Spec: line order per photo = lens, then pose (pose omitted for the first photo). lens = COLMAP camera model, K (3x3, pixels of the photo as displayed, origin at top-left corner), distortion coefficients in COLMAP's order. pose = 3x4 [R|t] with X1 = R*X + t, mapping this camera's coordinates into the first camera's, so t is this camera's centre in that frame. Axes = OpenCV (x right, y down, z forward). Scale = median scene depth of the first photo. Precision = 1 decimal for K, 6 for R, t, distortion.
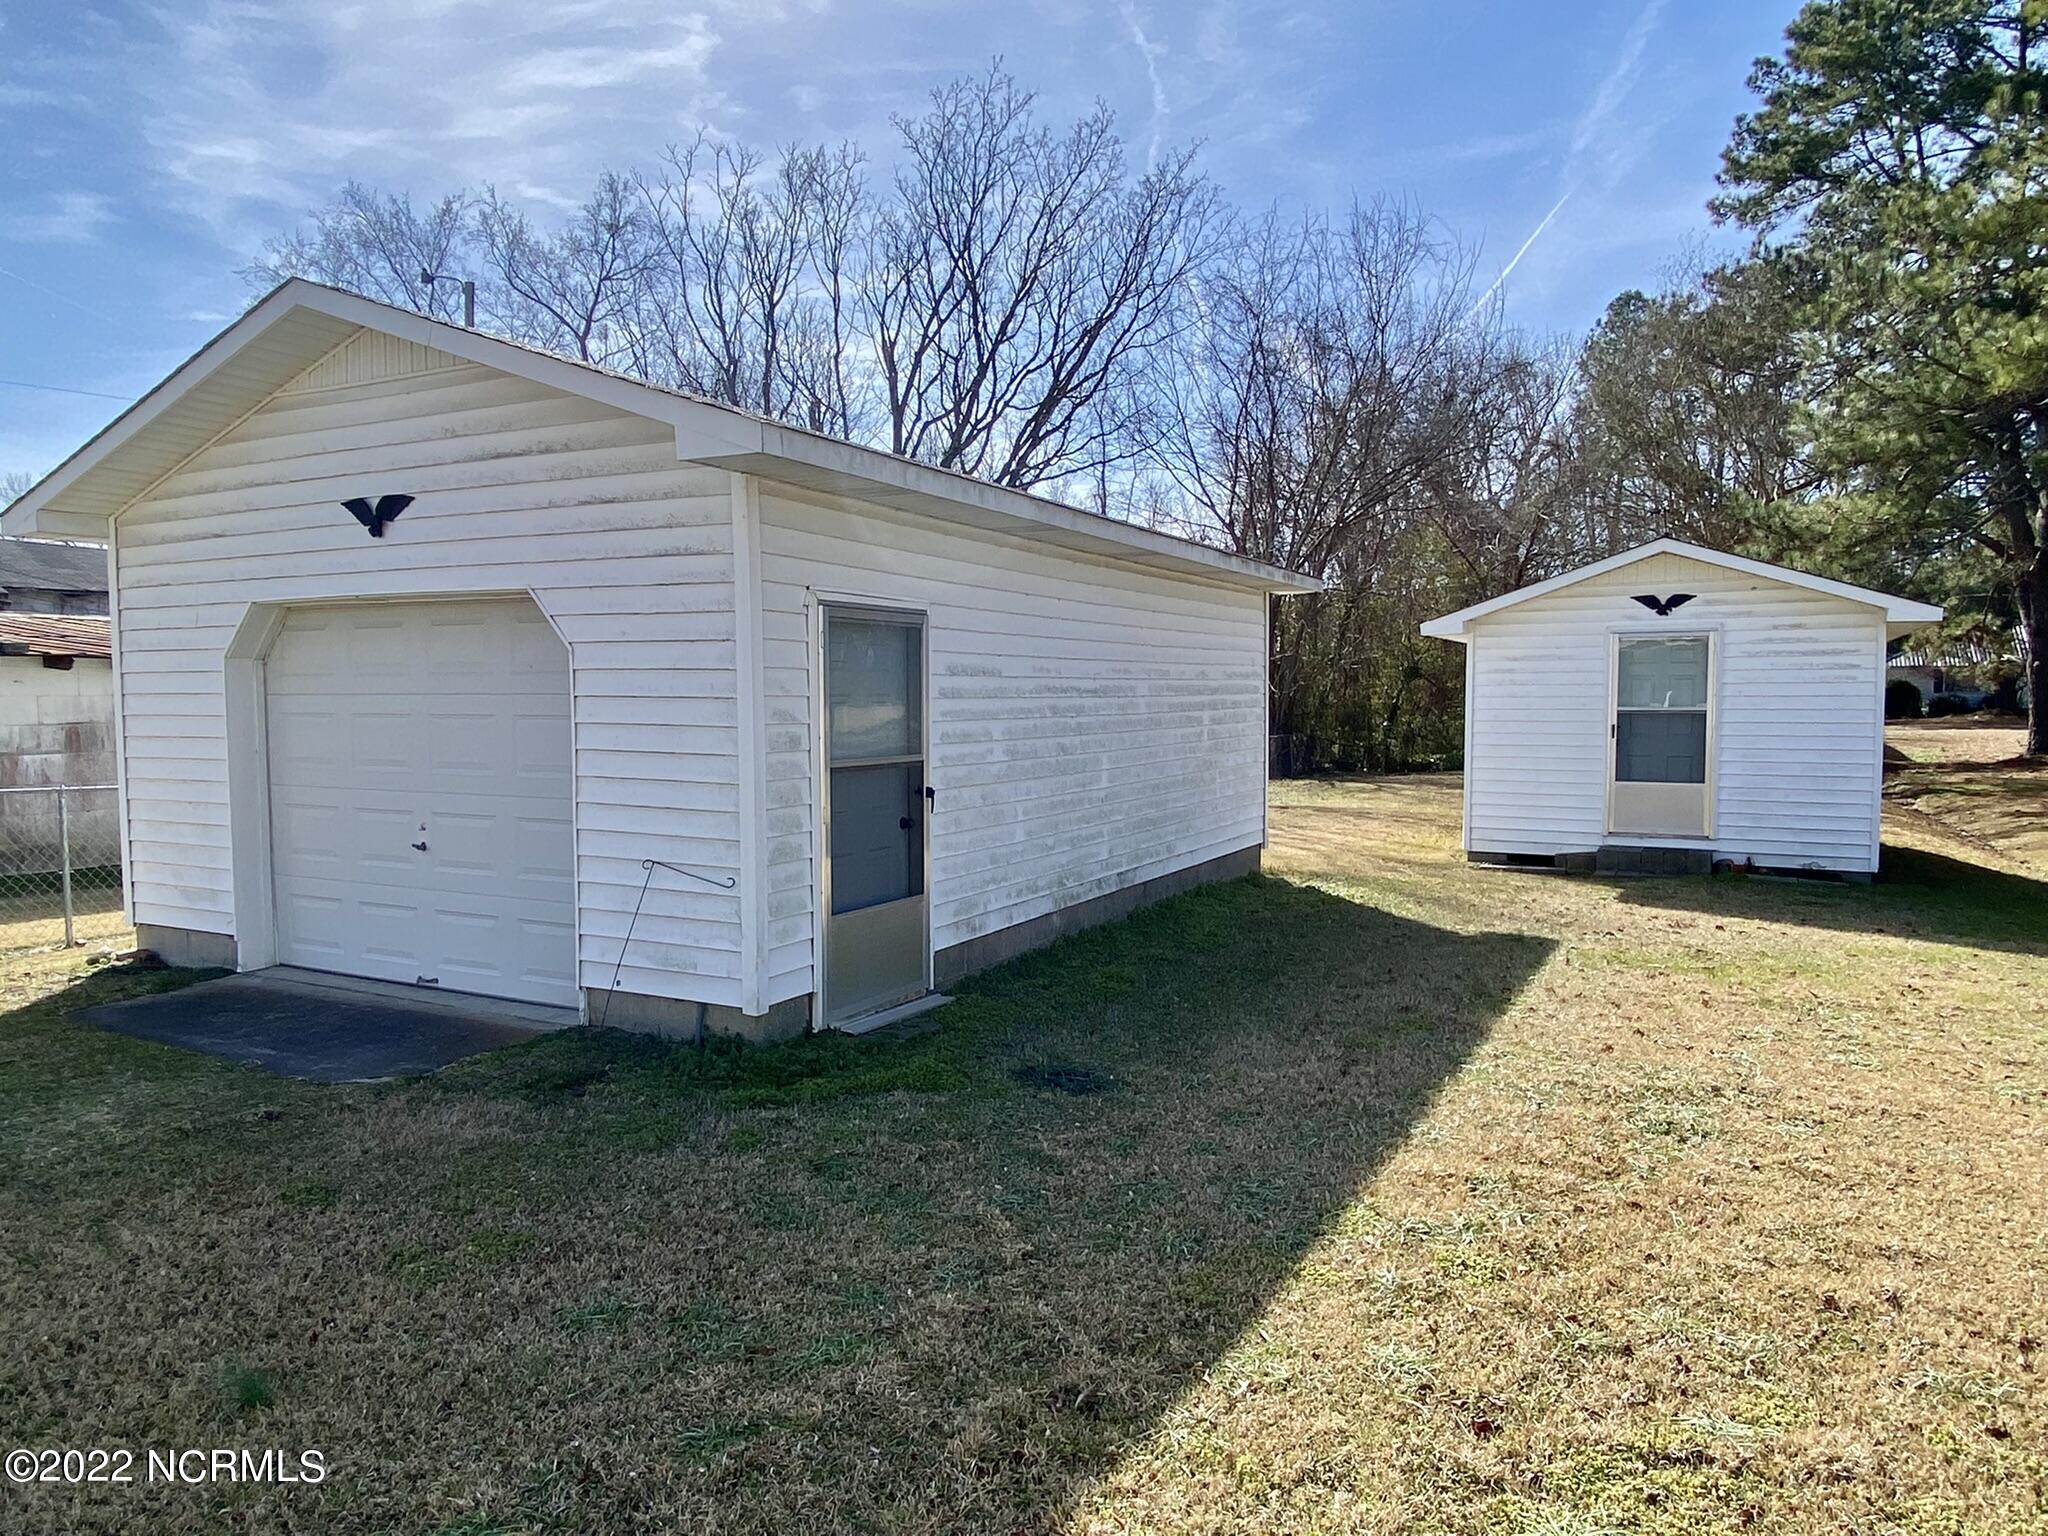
lens RADIAL K [[1260.2, 0, 1099.7], [0, 1260.2, 763.2], [0, 0, 1]] dist [0.036919, -0.038905]
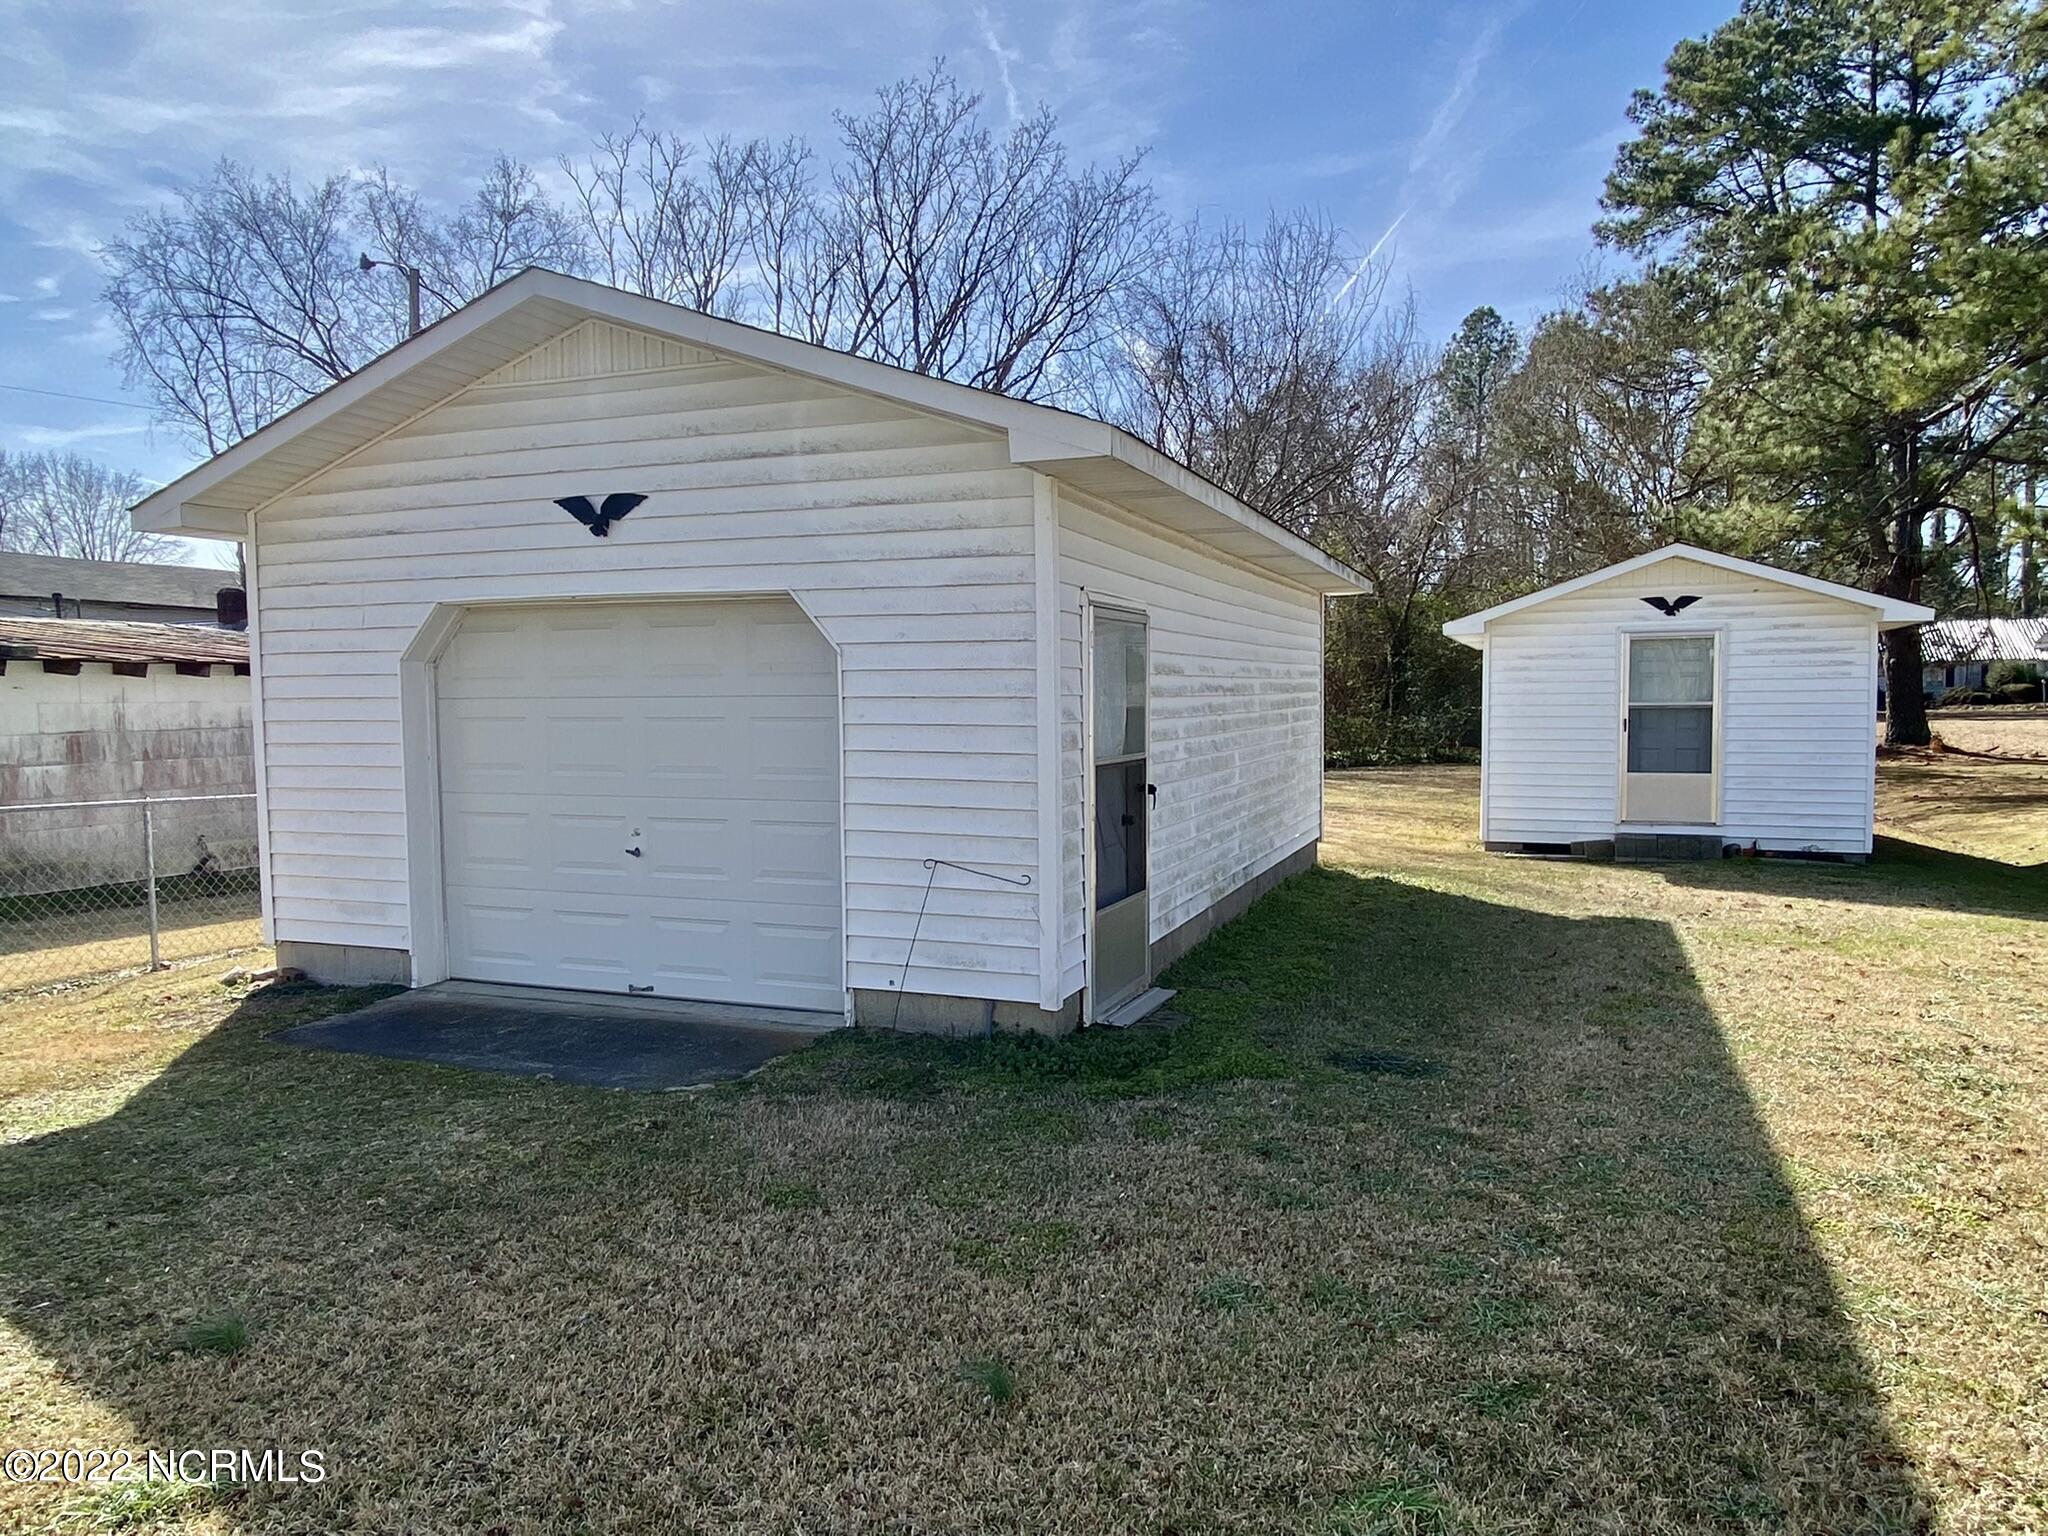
lens RADIAL K [[1260.2, 0, 1019.3], [0, 1260.2, 762.7], [0, 0, 1]] dist [0.036919, -0.038905]
pose [[0.994613, -0.012571, 0.102892, -0.287309], [0.012778, 0.999917, -0.001360, 0.001340], [-0.102866, 0.002667, 0.994692, -0.001383]]
